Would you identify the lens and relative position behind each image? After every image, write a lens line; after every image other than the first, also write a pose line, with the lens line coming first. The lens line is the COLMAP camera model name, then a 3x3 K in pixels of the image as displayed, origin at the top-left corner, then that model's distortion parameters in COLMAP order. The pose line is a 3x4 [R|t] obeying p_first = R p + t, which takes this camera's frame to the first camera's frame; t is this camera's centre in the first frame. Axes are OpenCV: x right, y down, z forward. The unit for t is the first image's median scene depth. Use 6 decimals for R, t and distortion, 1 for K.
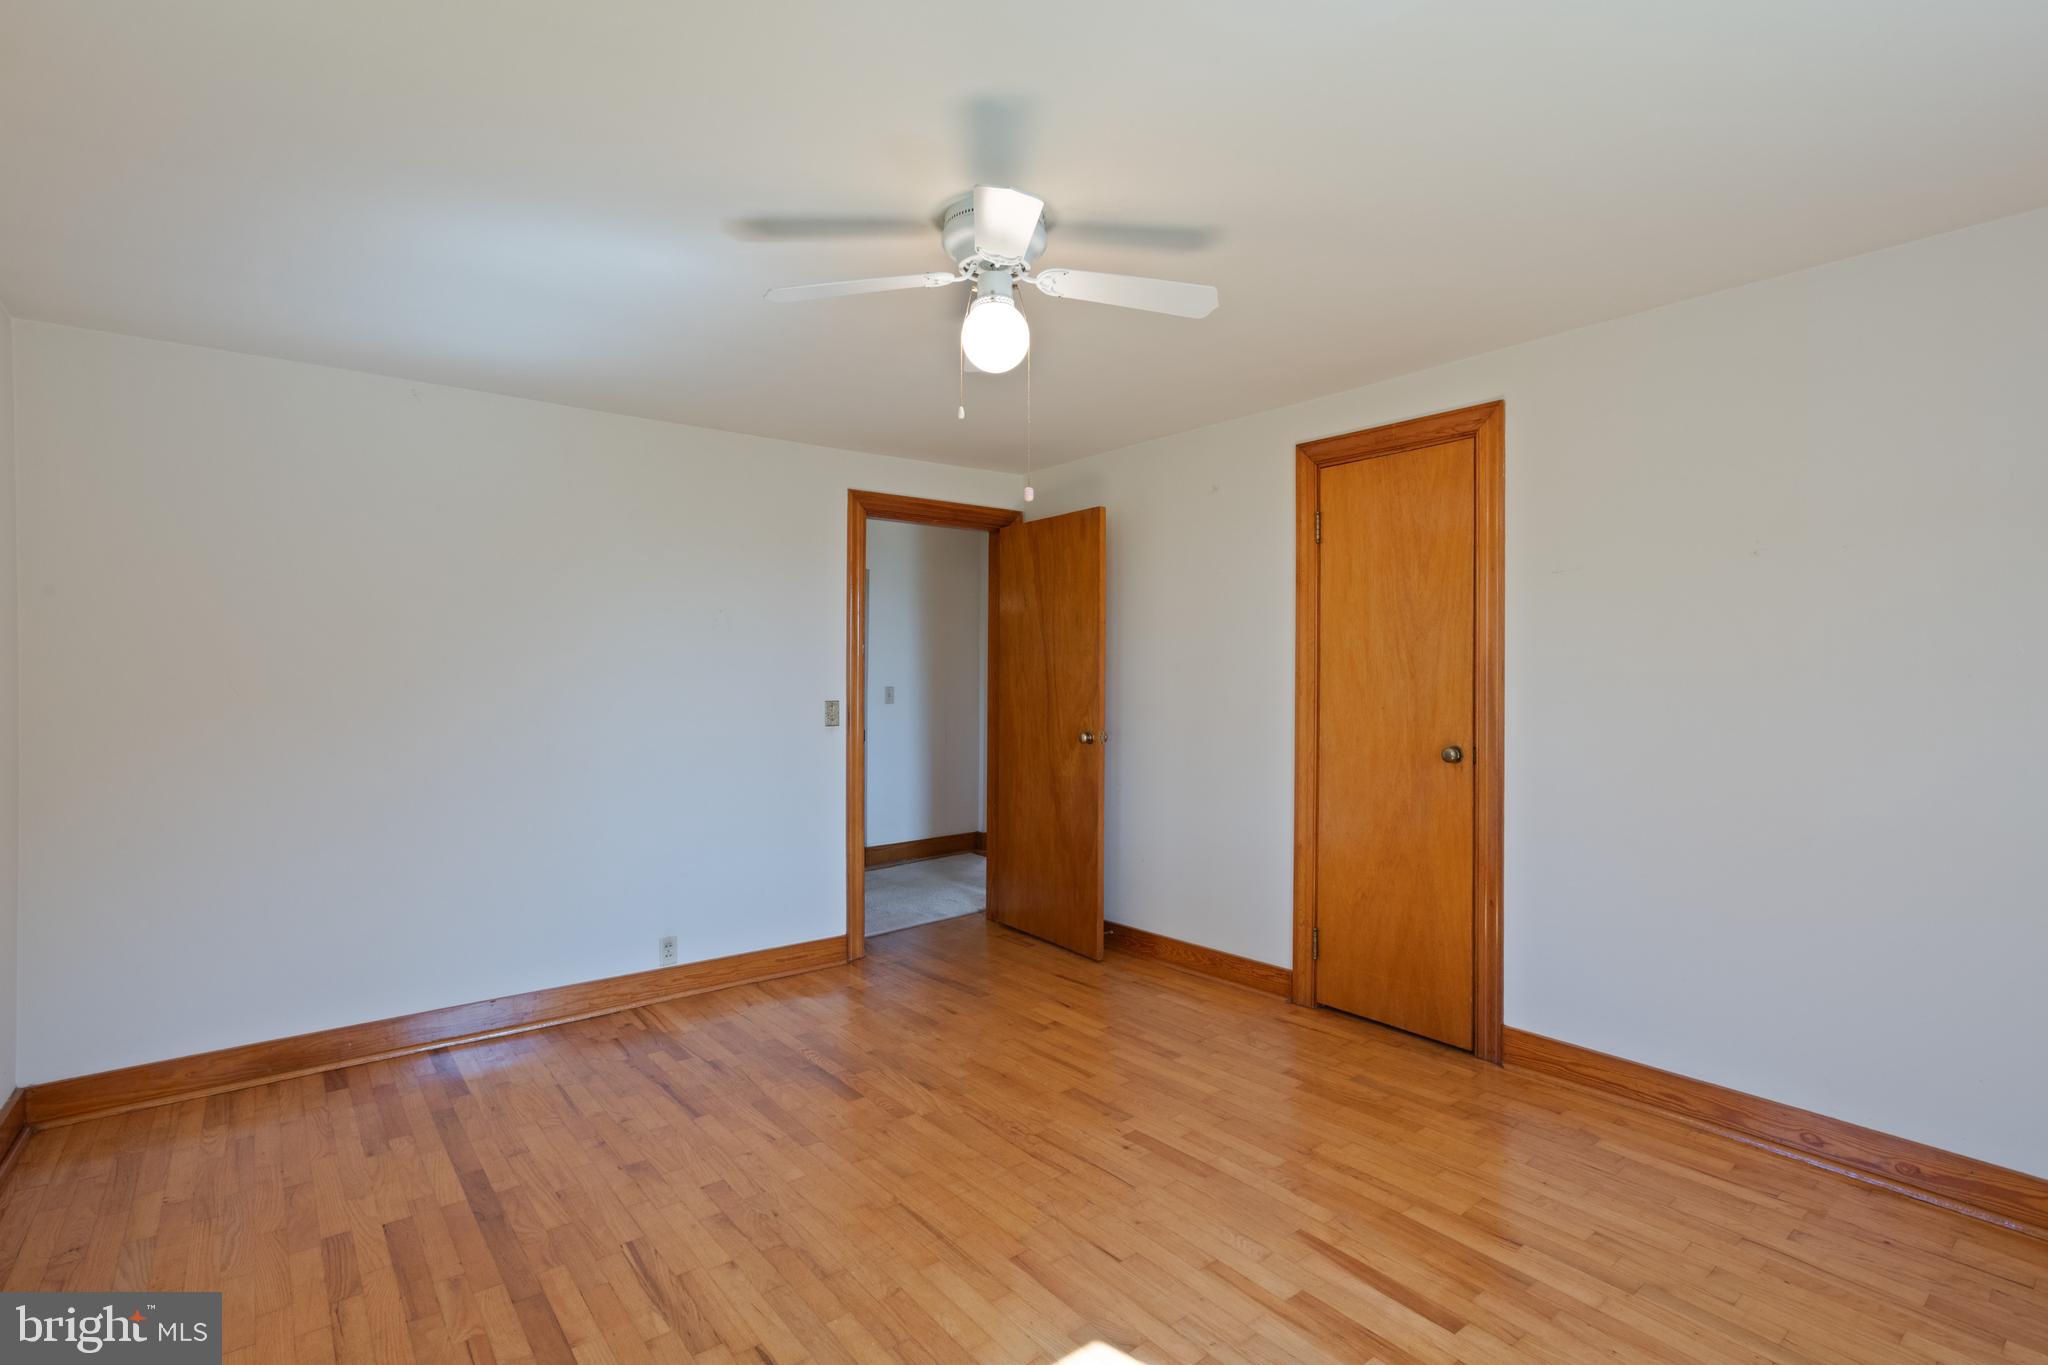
lens RADIAL K [[980.2, 0, 1026.1], [0, 980.2, 674.0], [0, 0, 1]] dist [-0.016554, 0.014732]
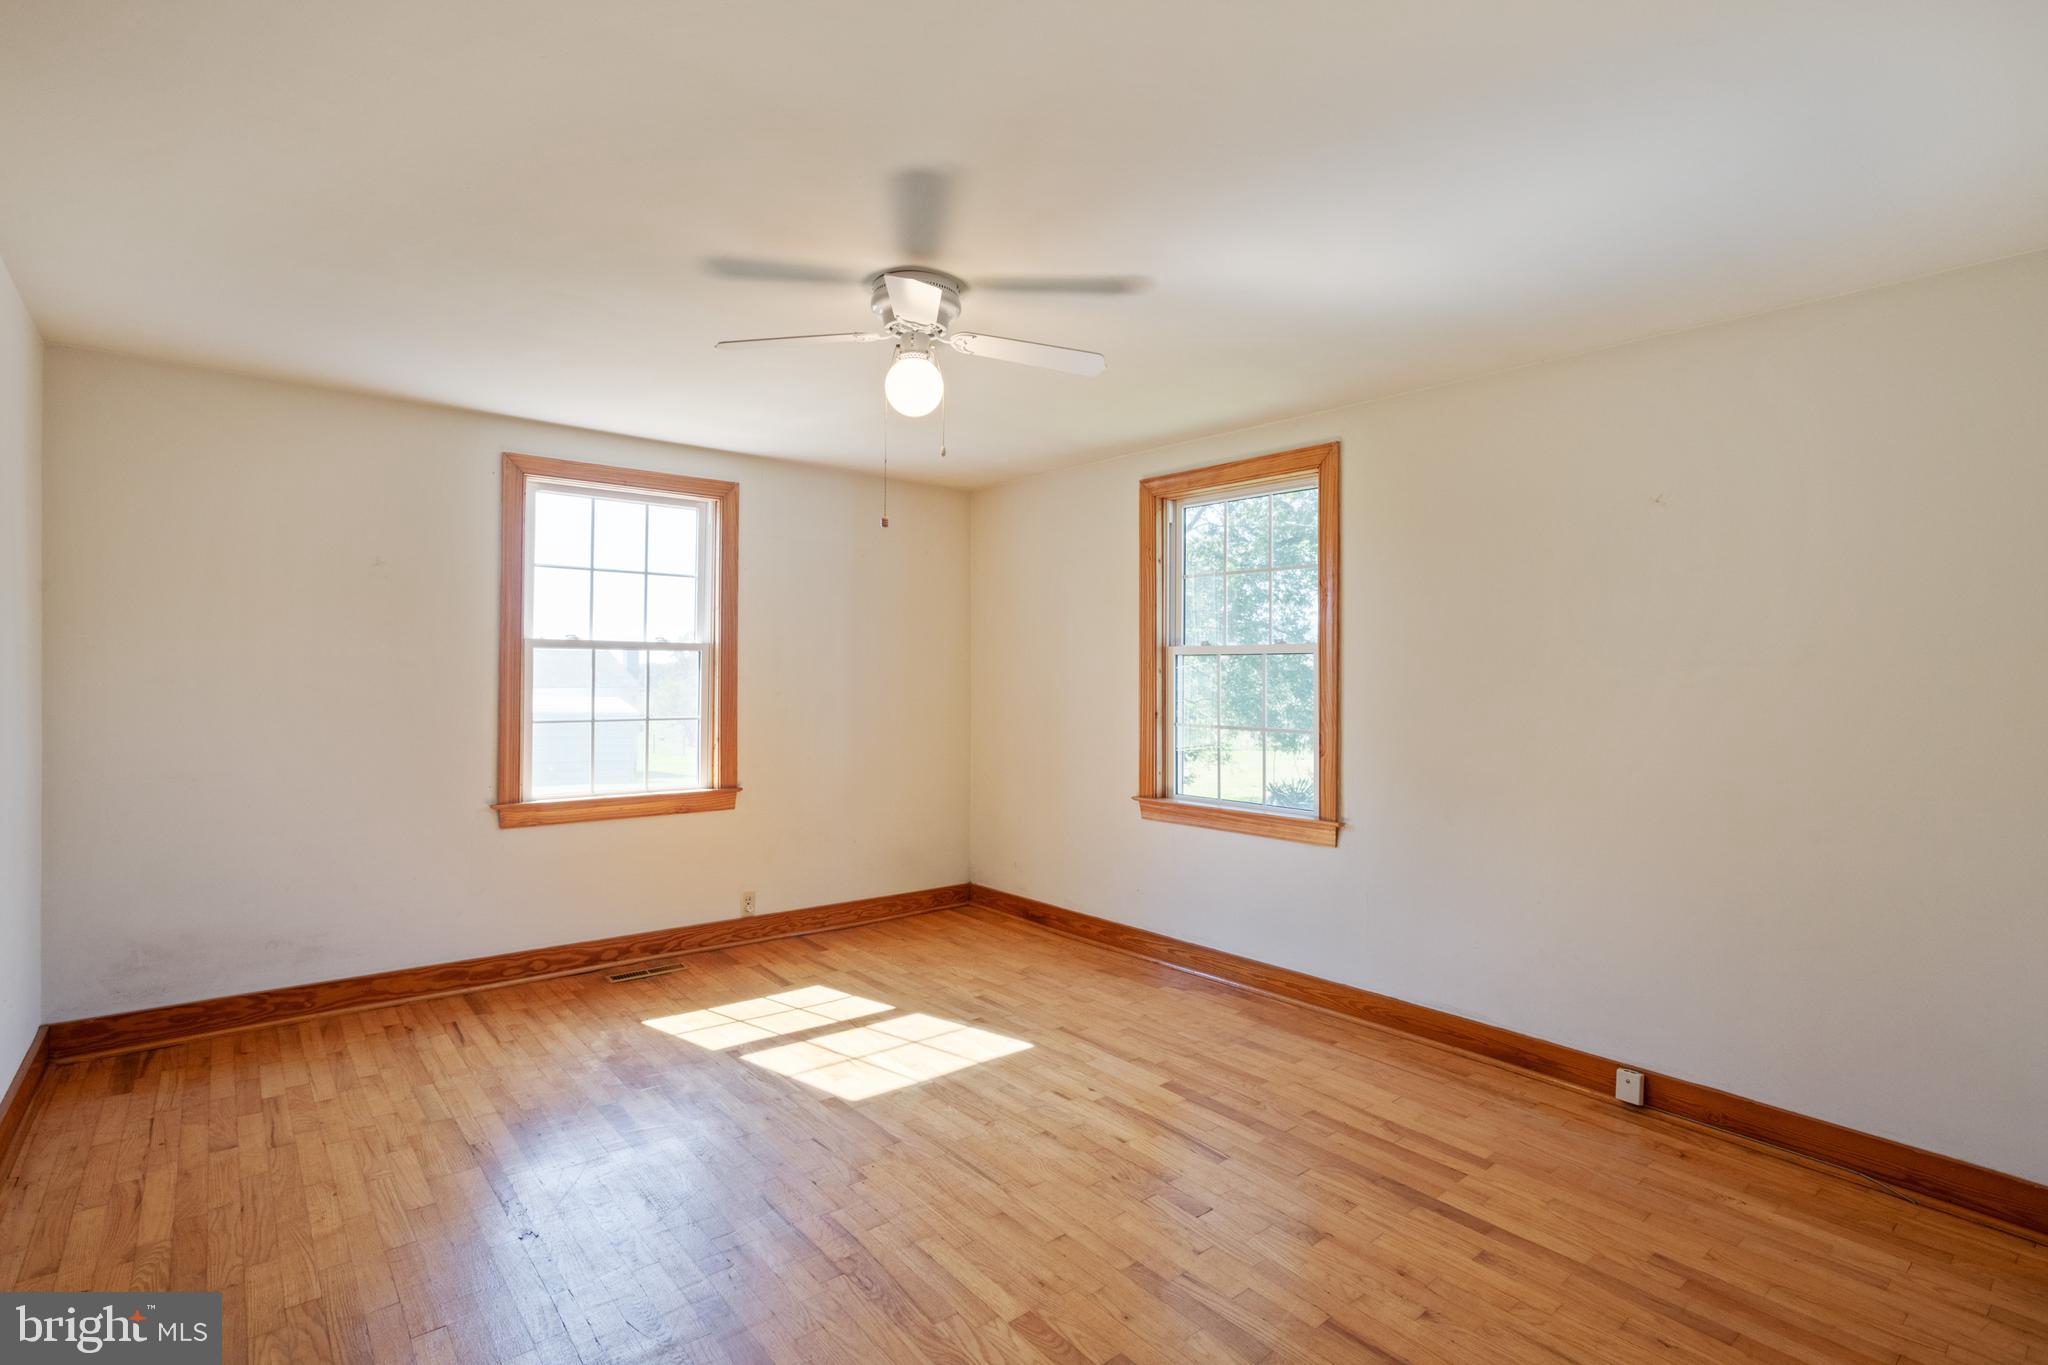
lens RADIAL K [[980.2, 0, 1022.4], [0, 980.2, 666.1], [0, 0, 1]] dist [-0.016554, 0.014732]
pose [[-0.999919, -0.003673, -0.012190, -0.140227], [-0.003570, 0.999958, -0.008436, 0.005460], [0.012221, -0.008391, -0.999890, 2.050669]]
